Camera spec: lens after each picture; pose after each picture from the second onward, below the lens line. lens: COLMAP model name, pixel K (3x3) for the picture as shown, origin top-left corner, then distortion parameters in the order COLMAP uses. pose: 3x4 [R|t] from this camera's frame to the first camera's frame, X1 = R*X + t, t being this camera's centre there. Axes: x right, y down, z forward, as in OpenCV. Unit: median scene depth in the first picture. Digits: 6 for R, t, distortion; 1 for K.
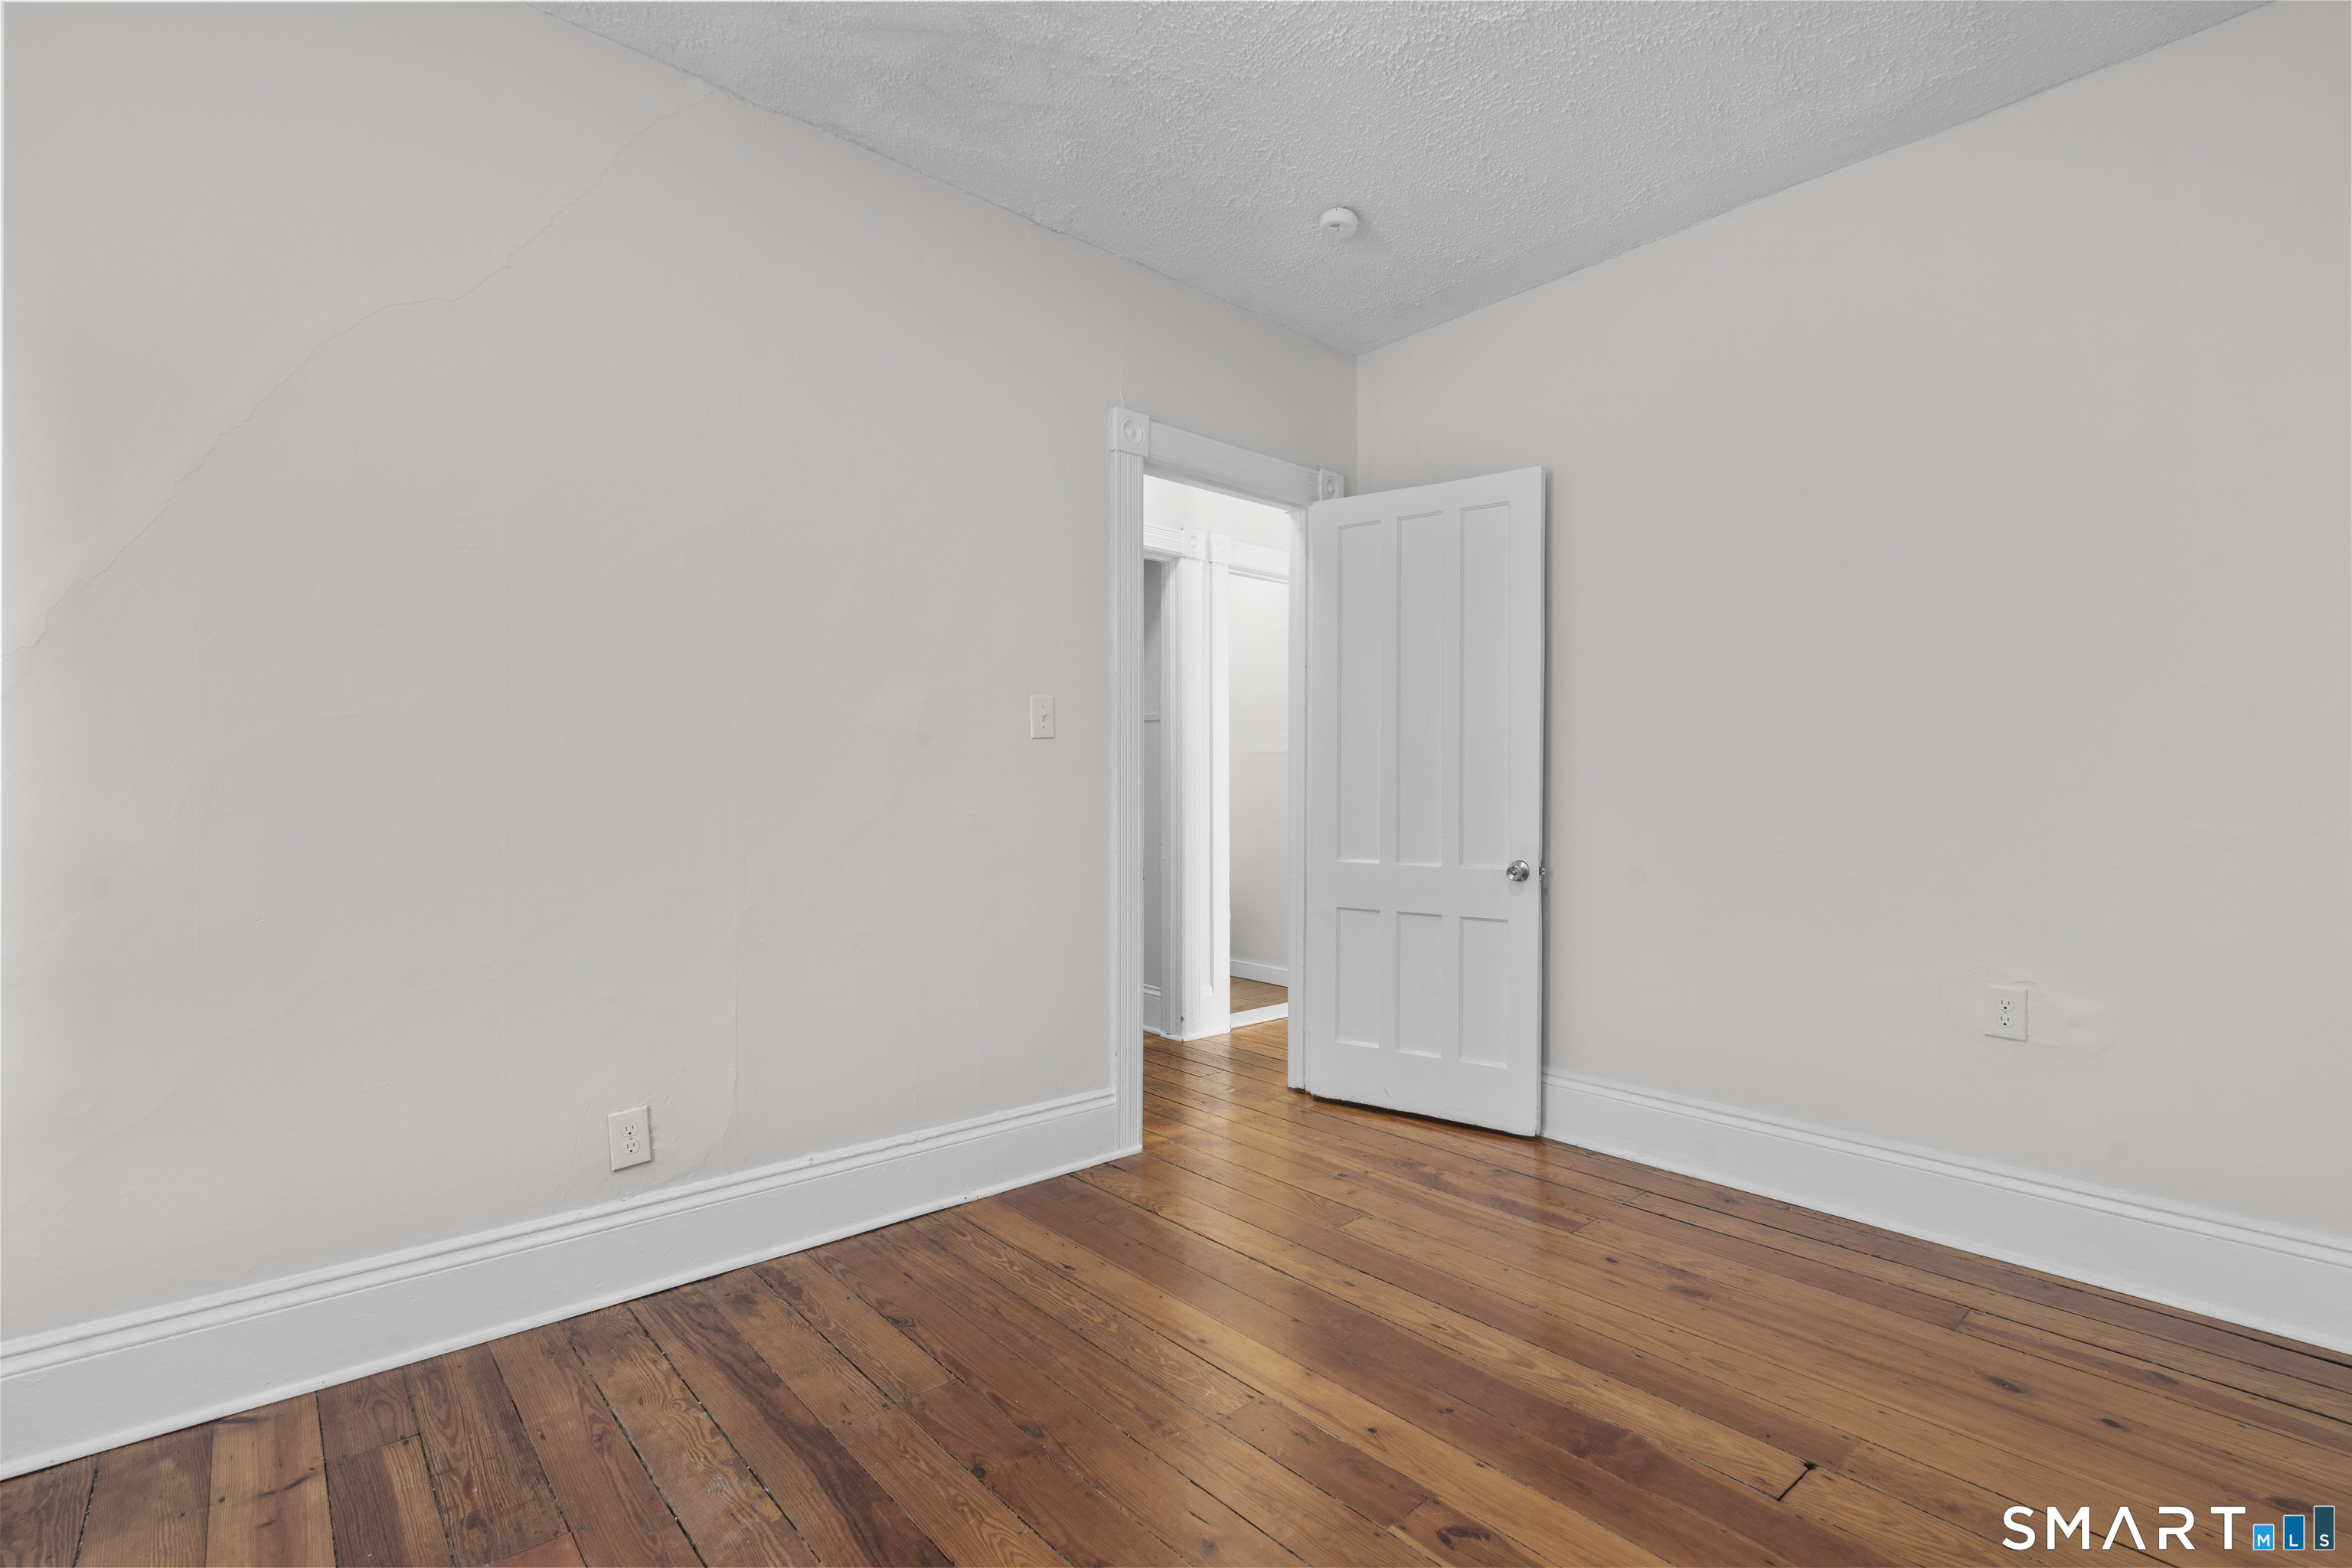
lens RADIAL K [[1062.2, 0, 1176.1], [0, 1062.2, 776.5], [0, 0, 1]] dist [-0.005832, 0.004470]
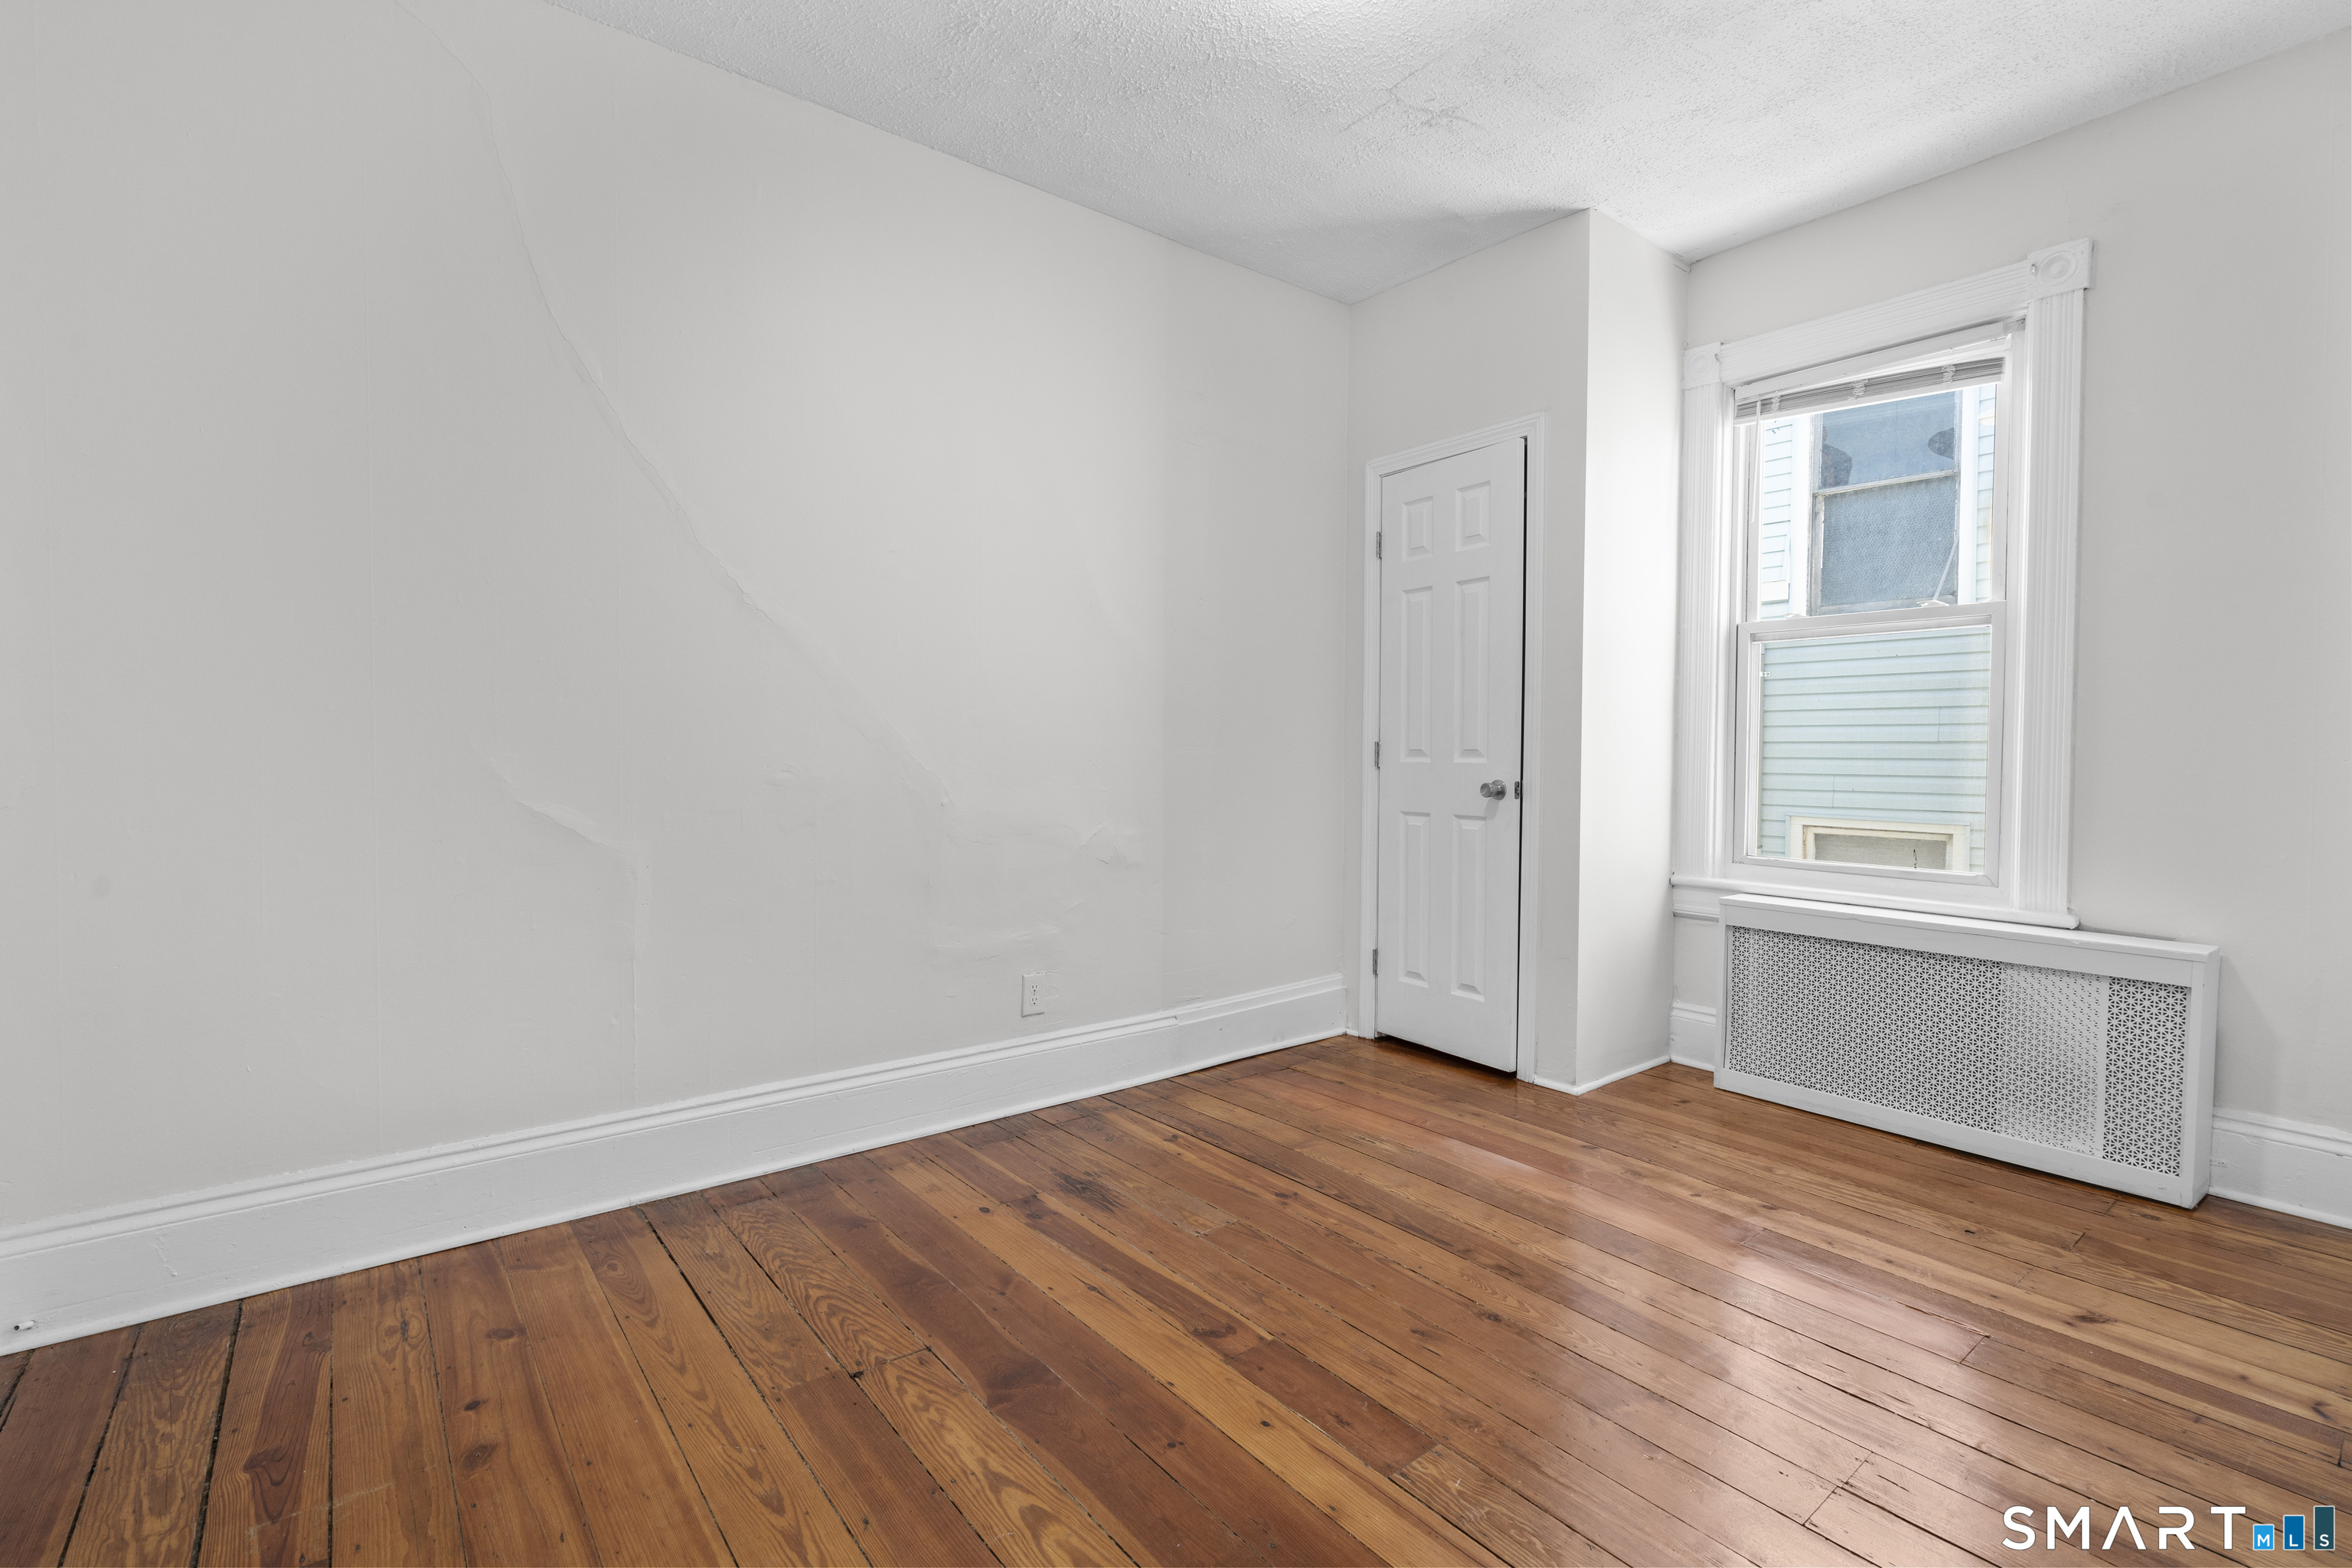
lens RADIAL K [[1062.2, 0, 1176.1], [0, 1062.2, 776.5], [0, 0, 1]] dist [-0.005832, 0.004470]
pose [[-0.998790, -0.009269, 0.048307, 0.212717], [-0.008558, 0.999852, 0.014908, 0.033669], [-0.048438, 0.014477, -0.998721, 1.827882]]
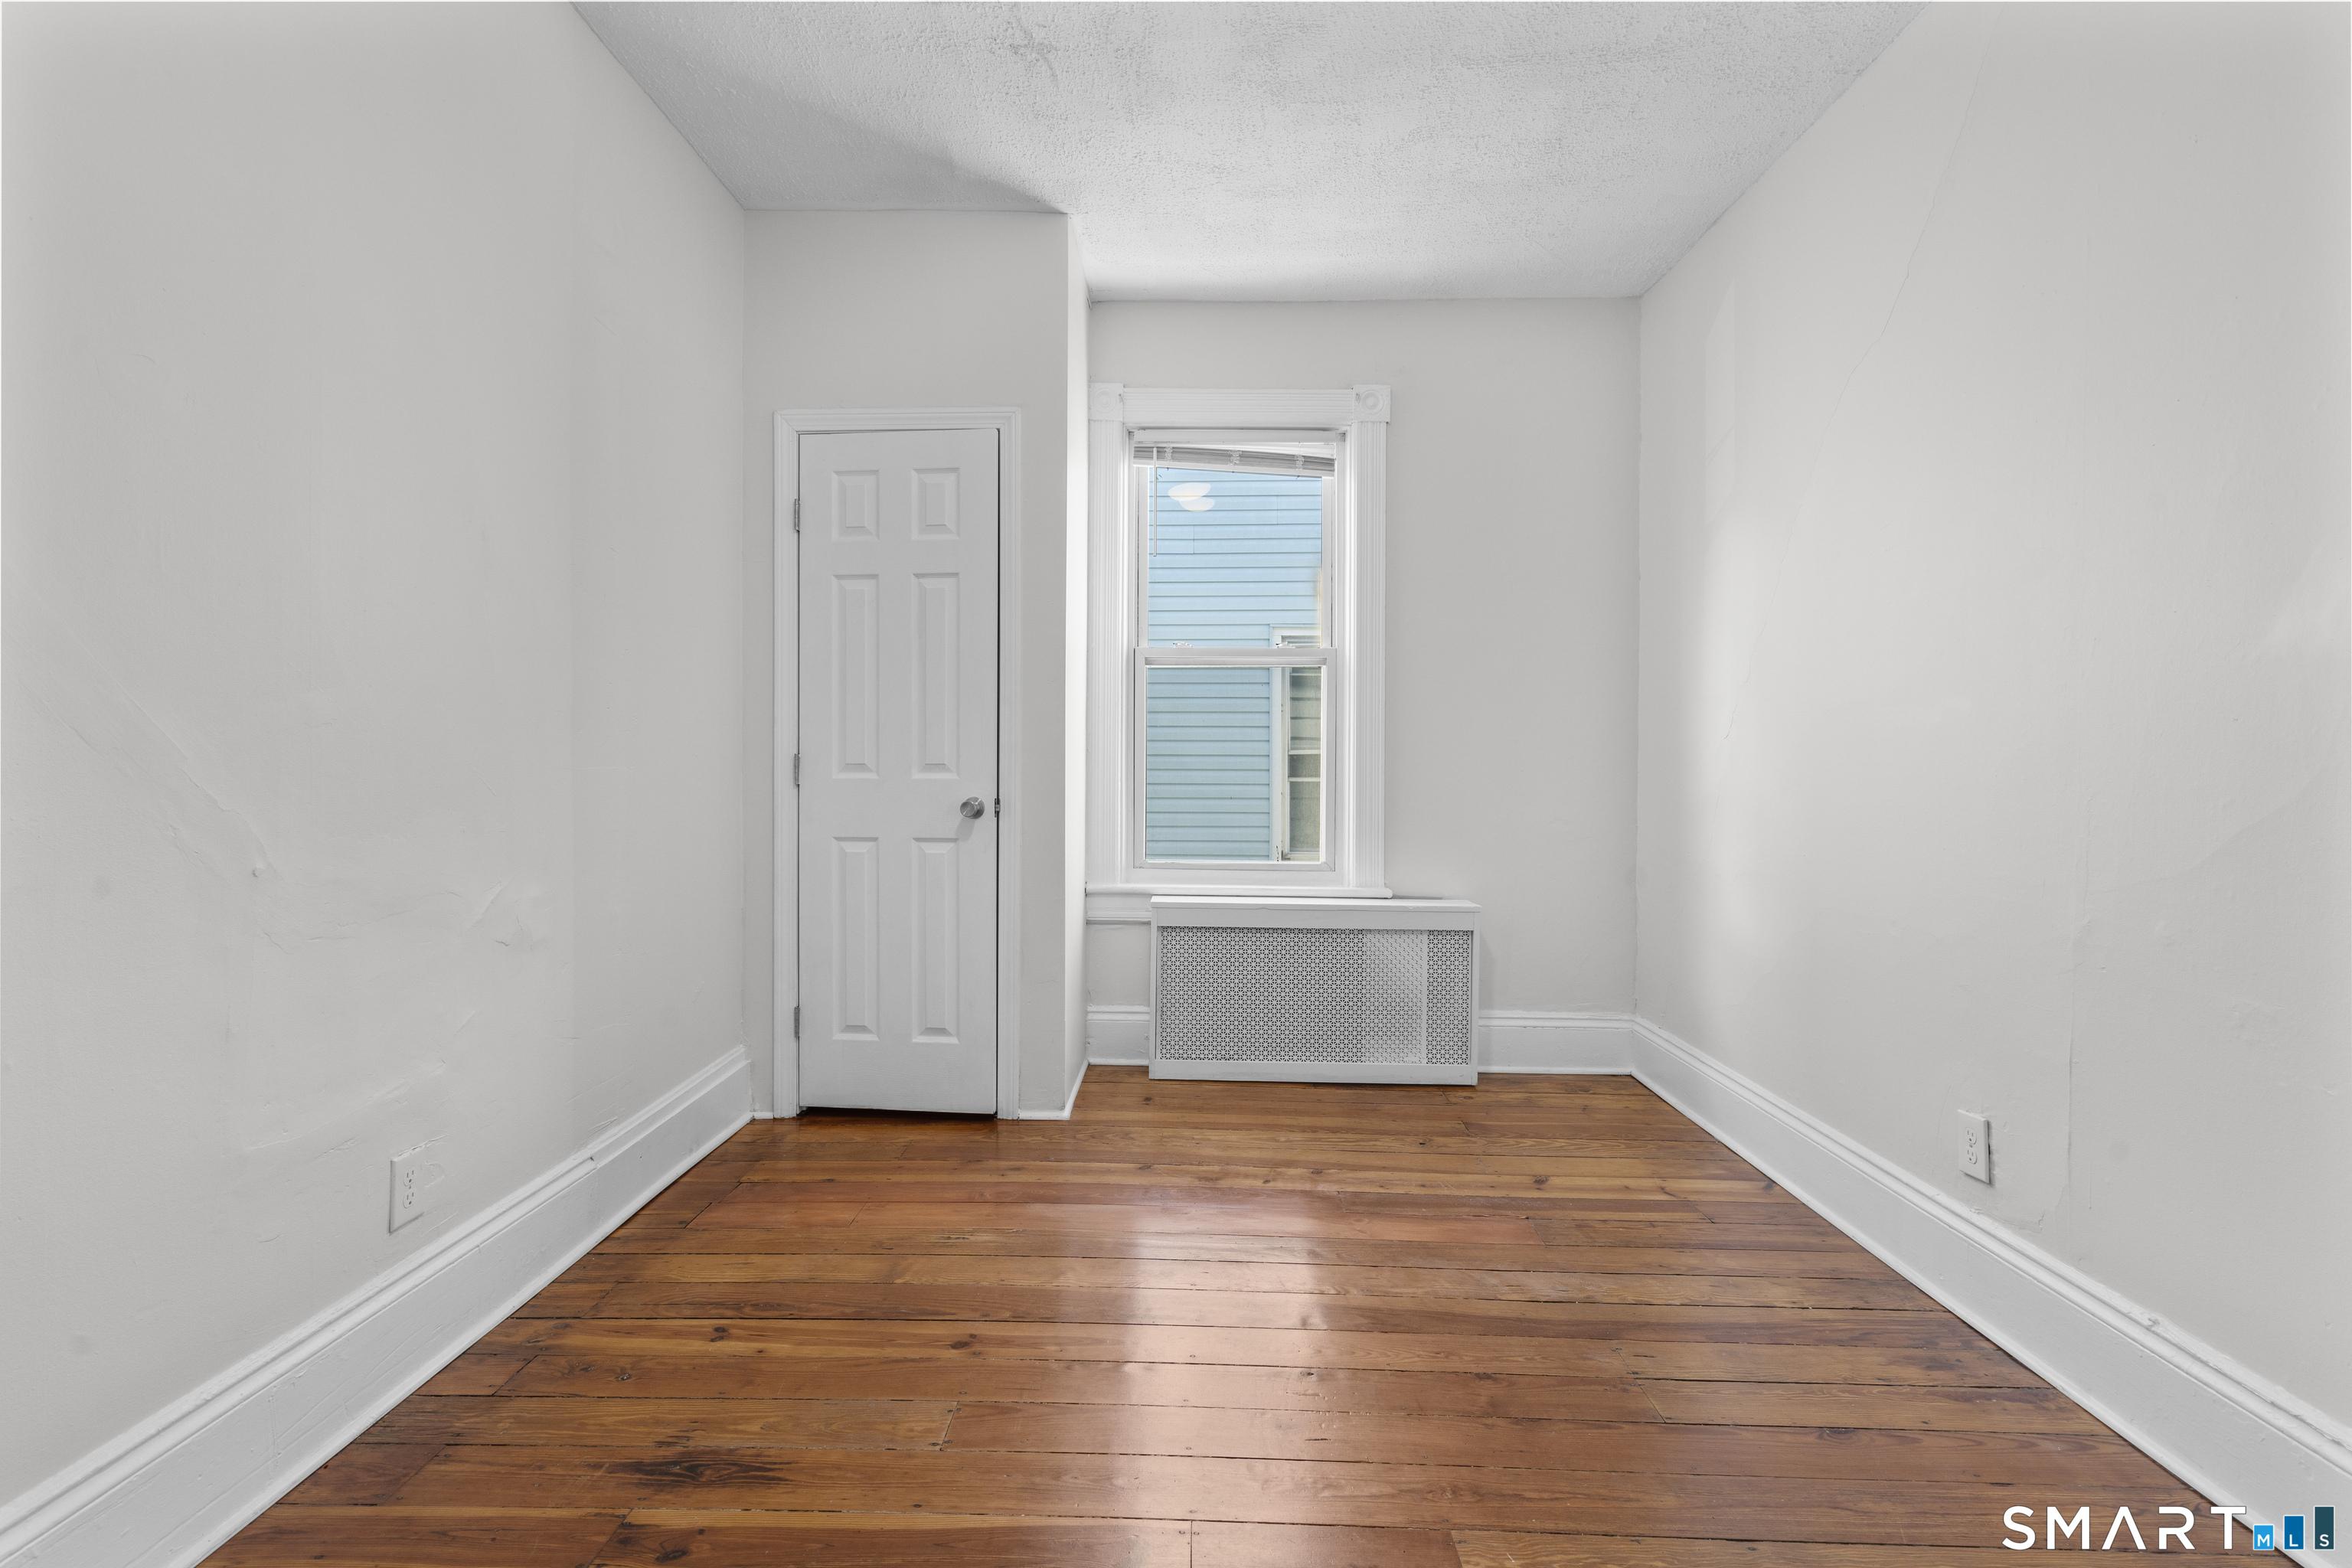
lens RADIAL K [[1062.2, 0, 1176.1], [0, 1062.2, 776.5], [0, 0, 1]] dist [-0.005832, 0.004470]
pose [[-0.673991, 0.002690, -0.738735, 0.757585], [-0.000440, 0.999992, 0.004043, 0.022479], [0.738740, 0.003050, -0.673984, 1.344245]]
